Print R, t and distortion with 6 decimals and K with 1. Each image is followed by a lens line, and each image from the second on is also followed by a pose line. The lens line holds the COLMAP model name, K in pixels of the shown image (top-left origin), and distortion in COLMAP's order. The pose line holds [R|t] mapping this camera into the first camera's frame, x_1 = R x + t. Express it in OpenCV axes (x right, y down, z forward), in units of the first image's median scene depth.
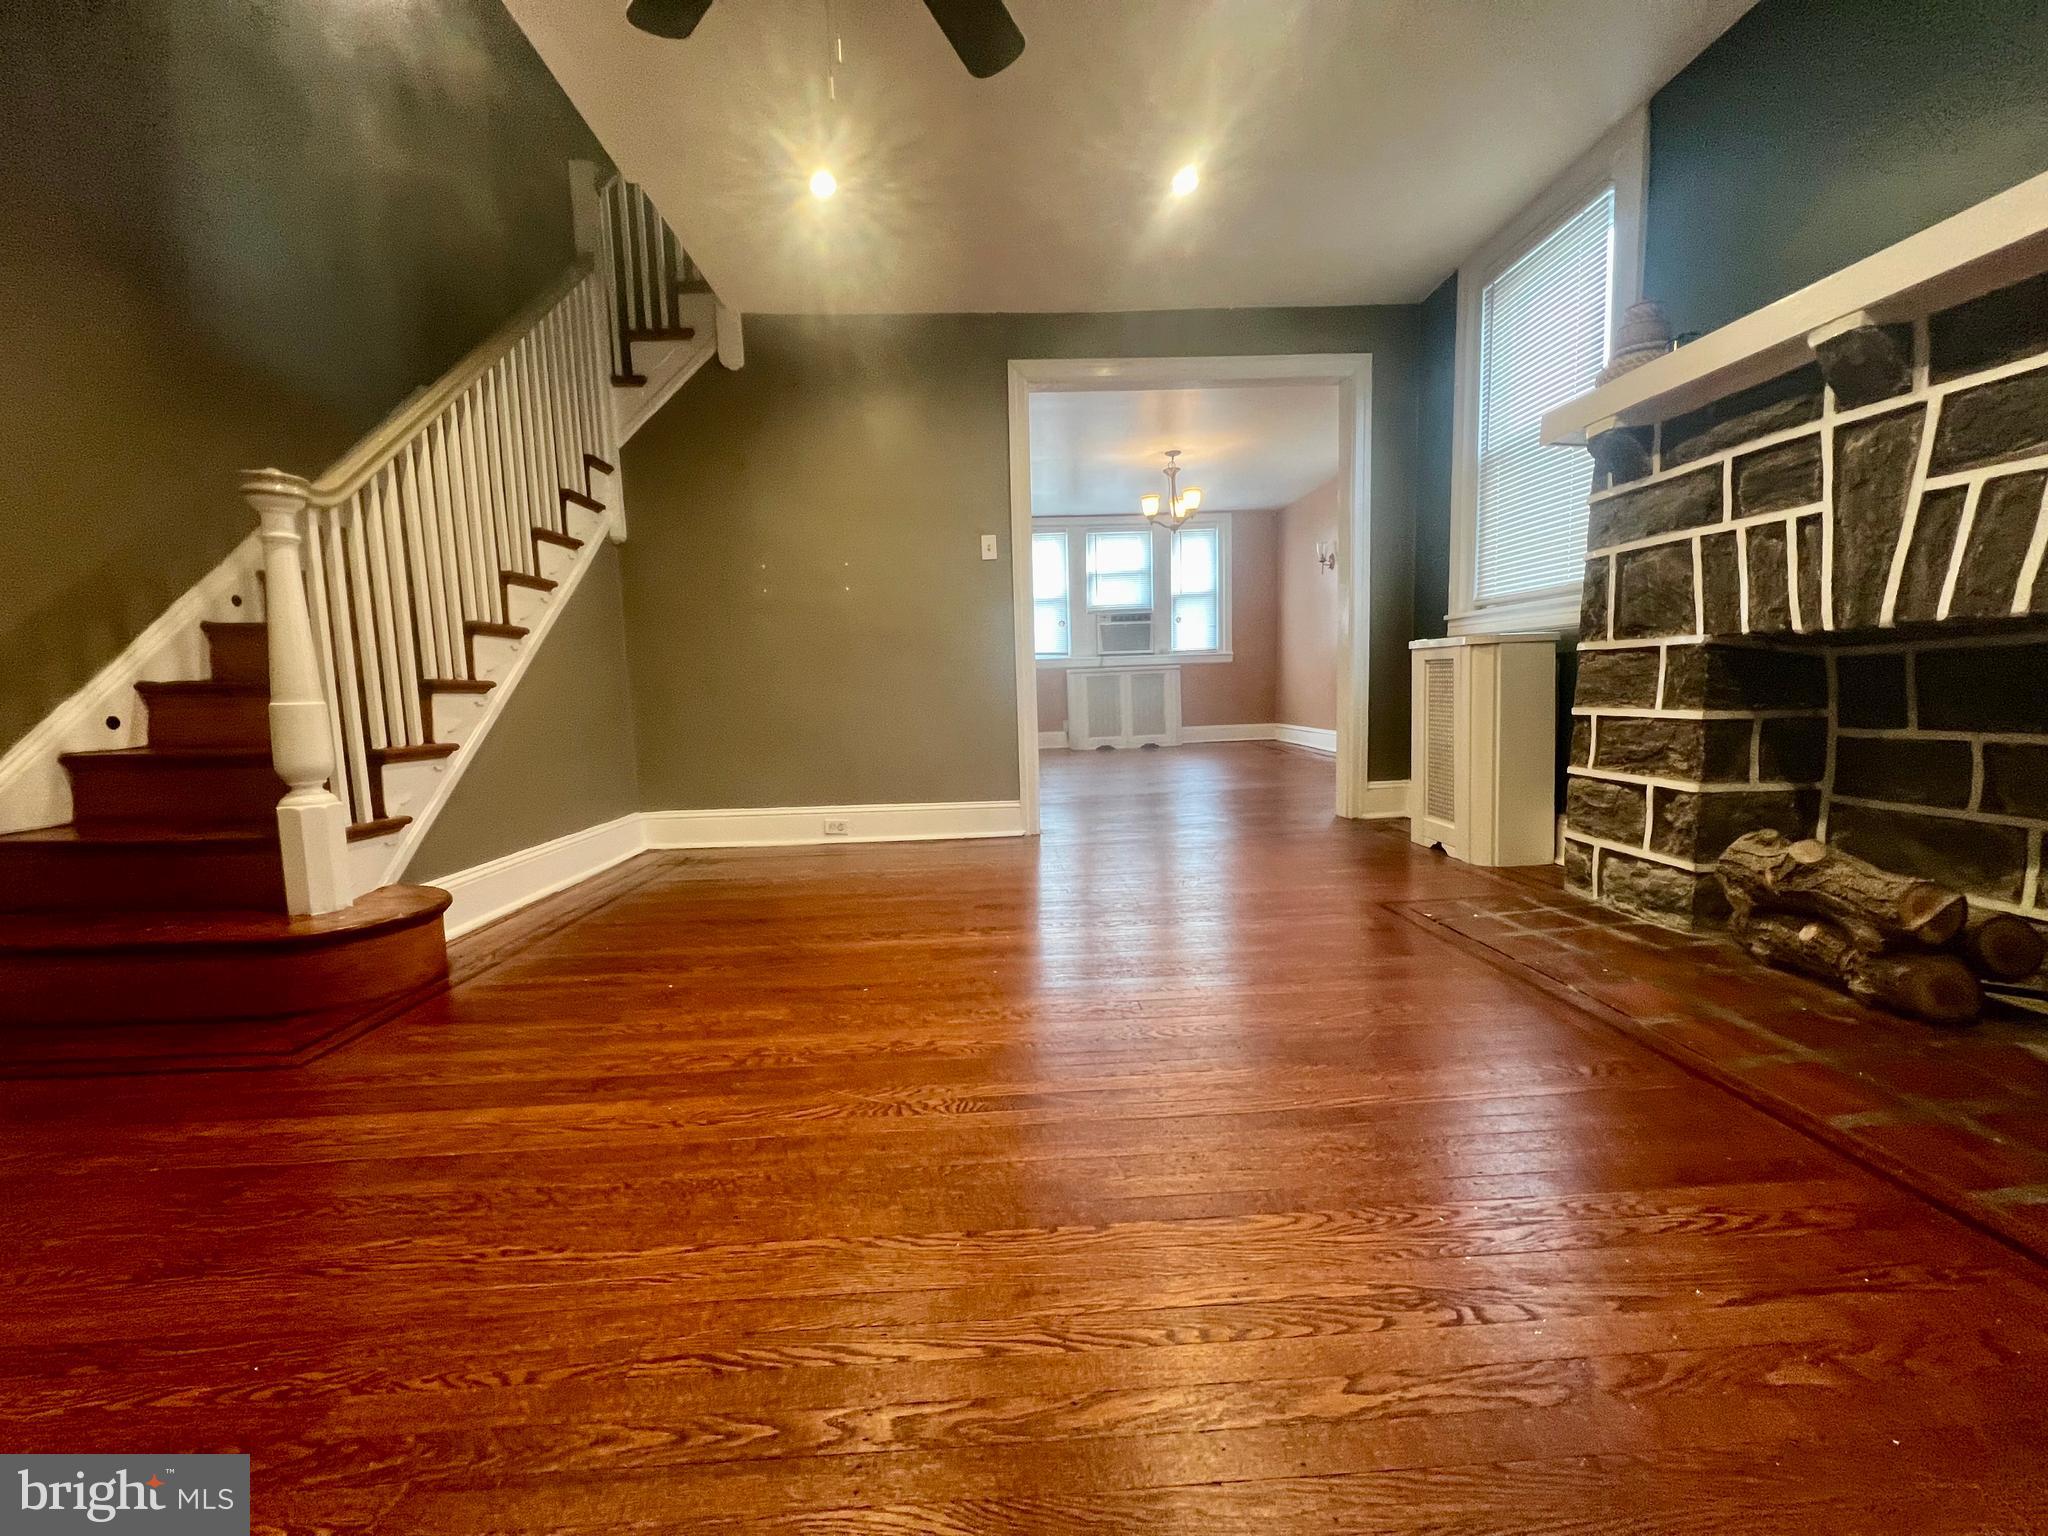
lens RADIAL K [[817.2, 0, 1025.9], [0, 817.2, 774.2], [0, 0, 1]] dist [-0.002930, 0.000358]
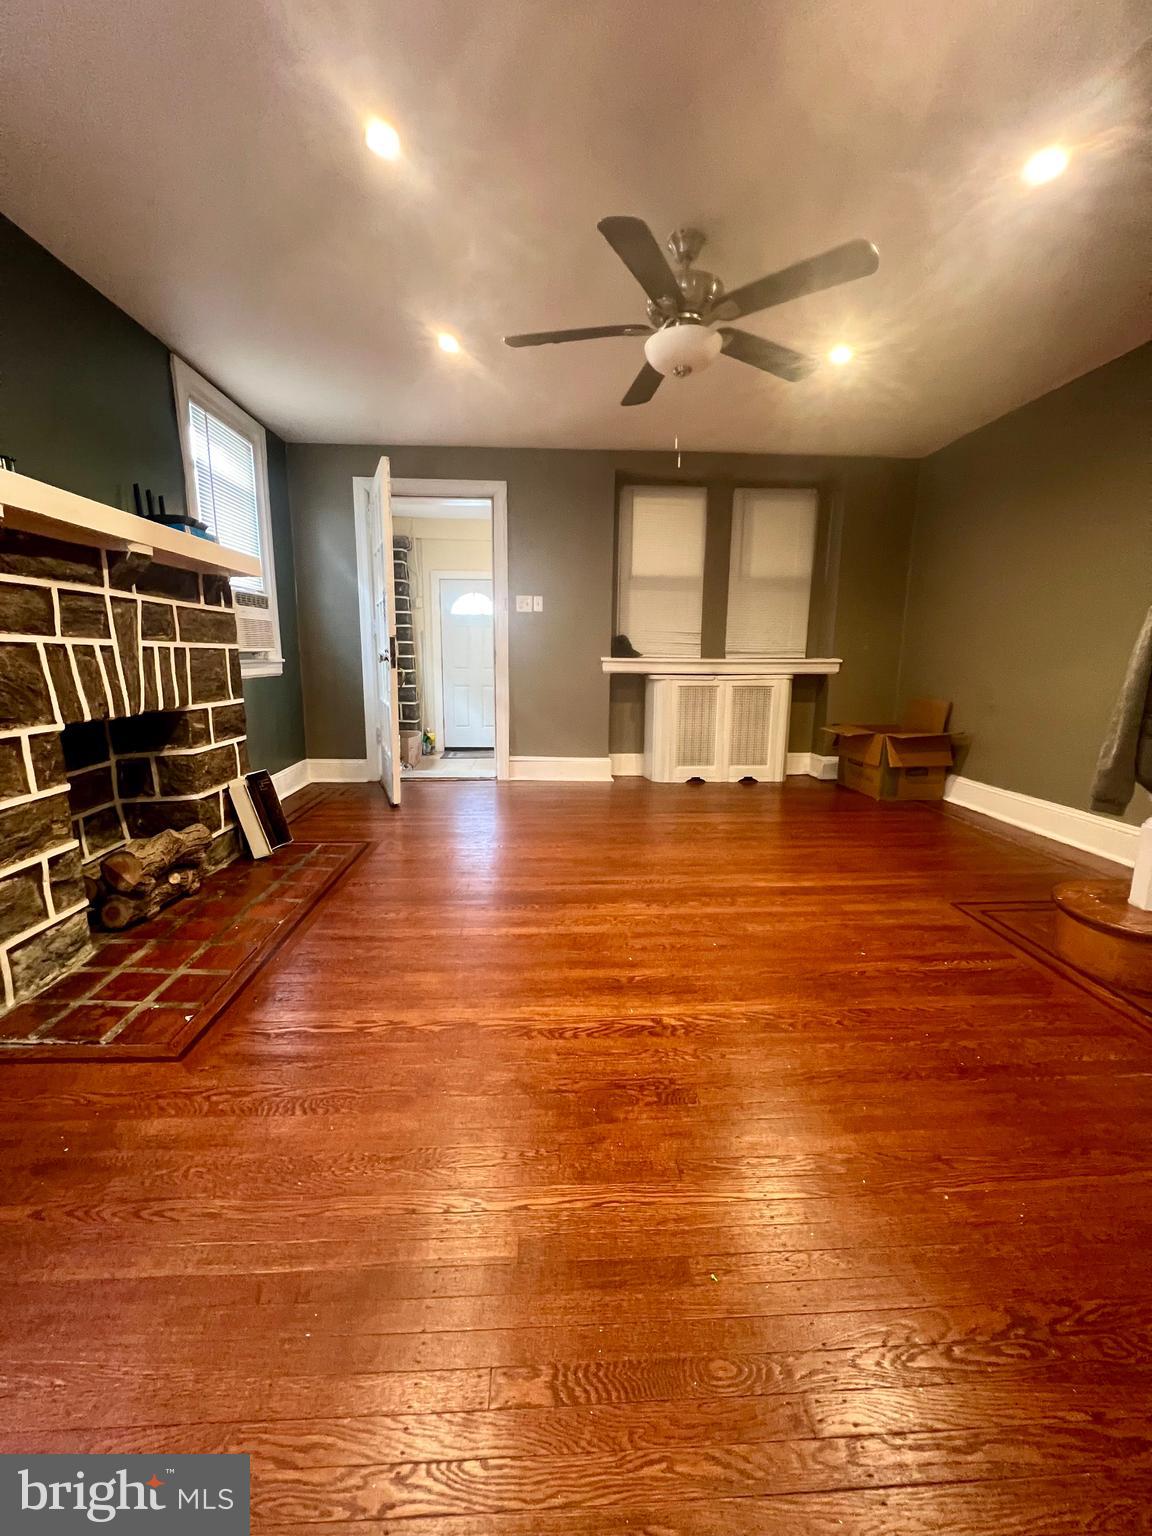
lens RADIAL K [[612.9, 0, 575.1], [0, 612.9, 767.2], [0, 0, 1]] dist [-0.002930, 0.000358]
pose [[-0.999673, 0.025167, -0.004550, 0.052702], [0.022805, 0.957697, 0.286872, -0.366429], [0.011577, 0.286675, -0.957958, 1.972750]]
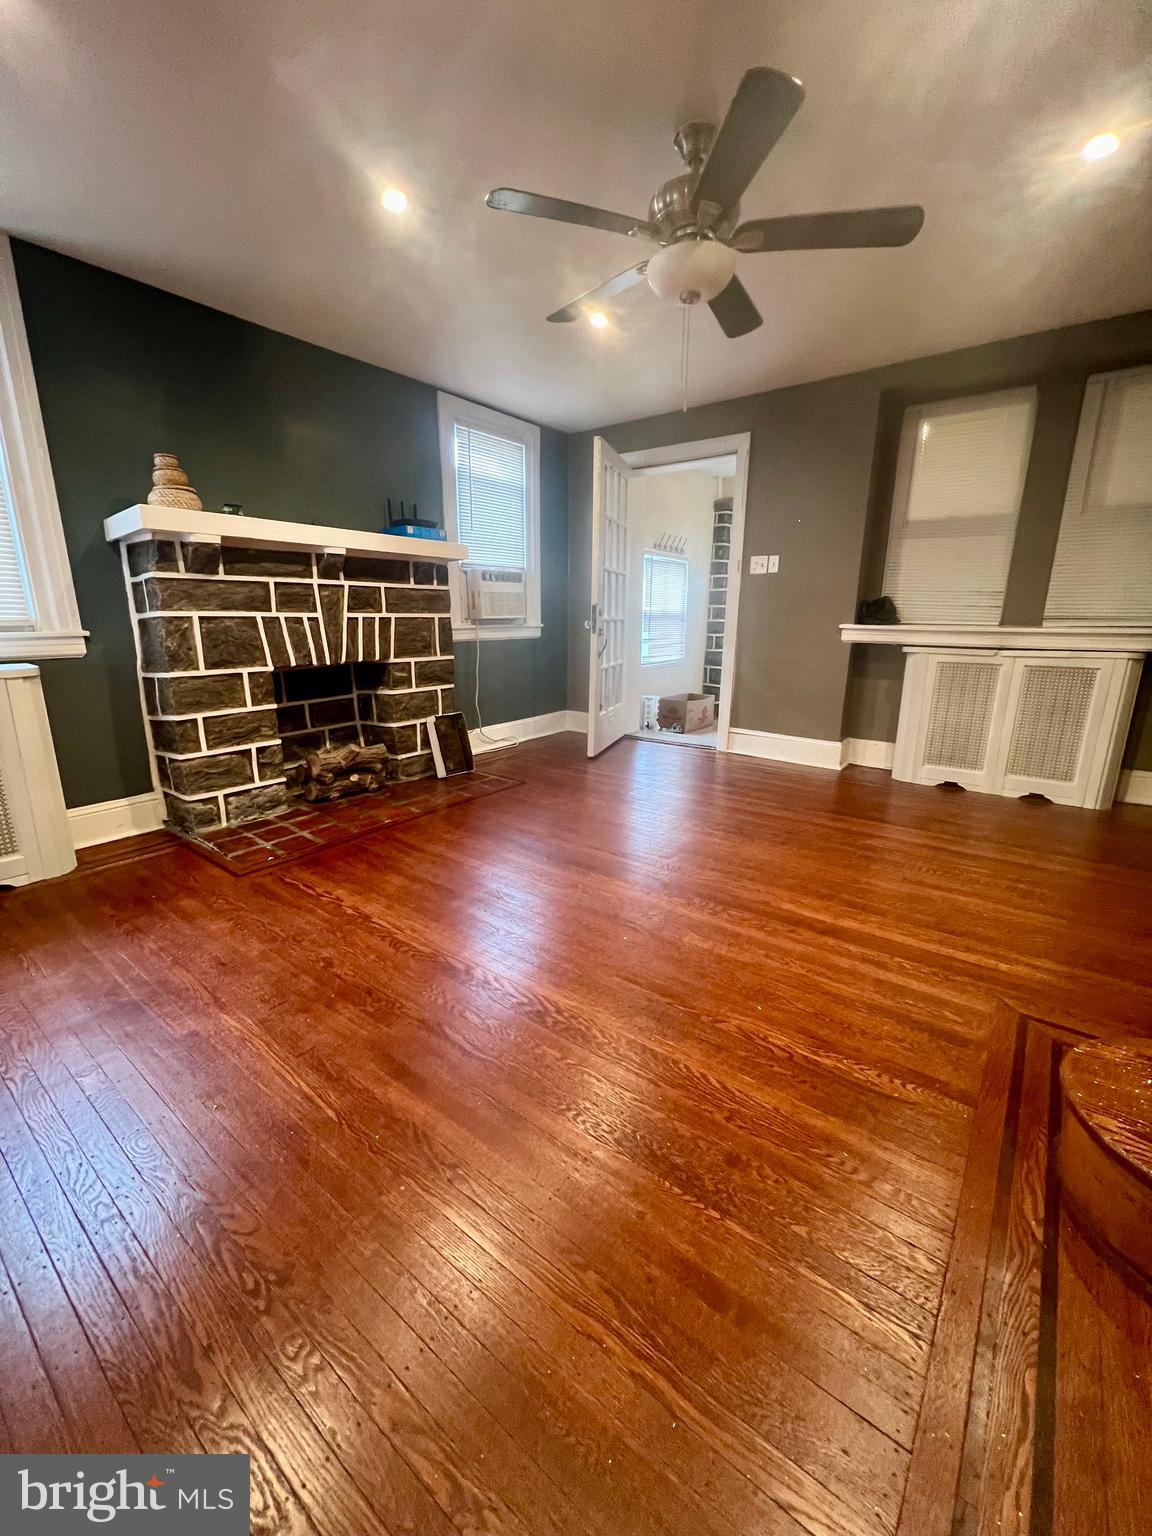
lens RADIAL K [[616.5, 0, 573.5], [0, 616.5, 766.9], [0, 0, 1]] dist [-0.002153, 0.000531]
pose [[-0.764700, -0.128458, 0.631453, -0.755525], [0.090124, 0.948977, 0.302194, -0.337261], [-0.638054, 0.287997, -0.714105, 1.727658]]
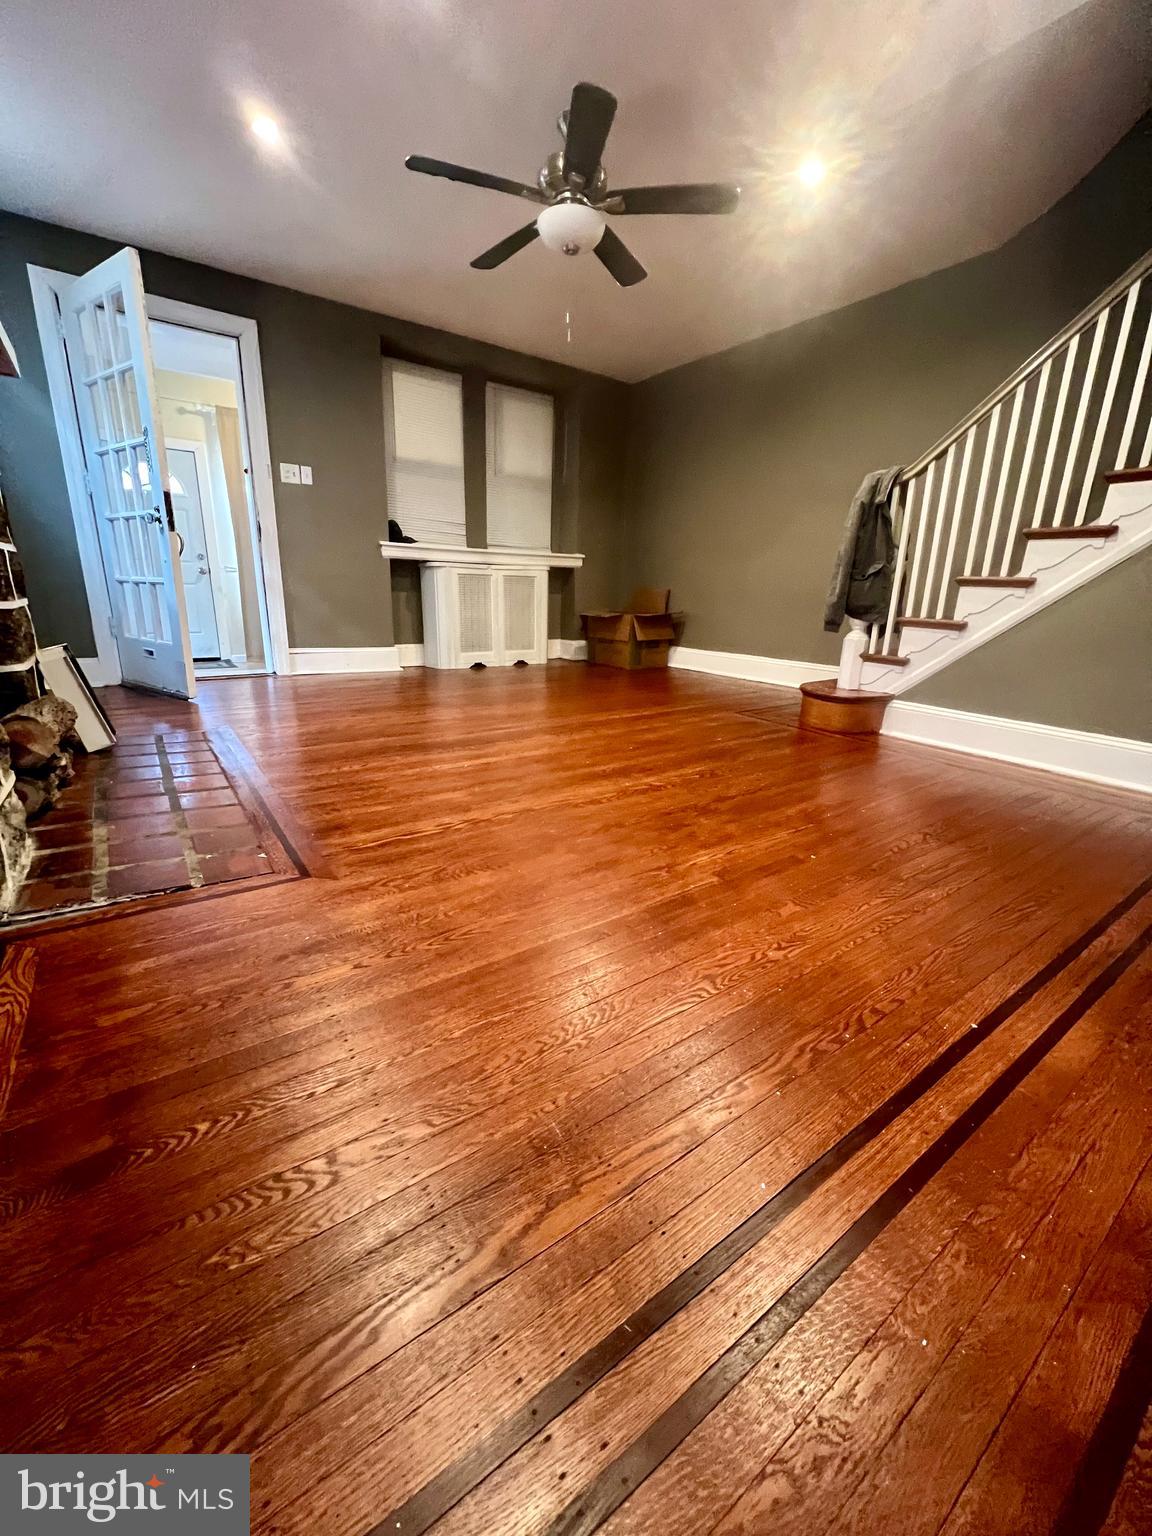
lens RADIAL K [[612.9, 0, 576.7], [0, 612.9, 766.5], [0, 0, 1]] dist [-0.002930, 0.000358]
pose [[-0.837048, 0.161549, -0.522736, 0.664879], [-0.061011, 0.921896, 0.382604, -0.233104], [0.543717, 0.352150, -0.761815, 2.040320]]
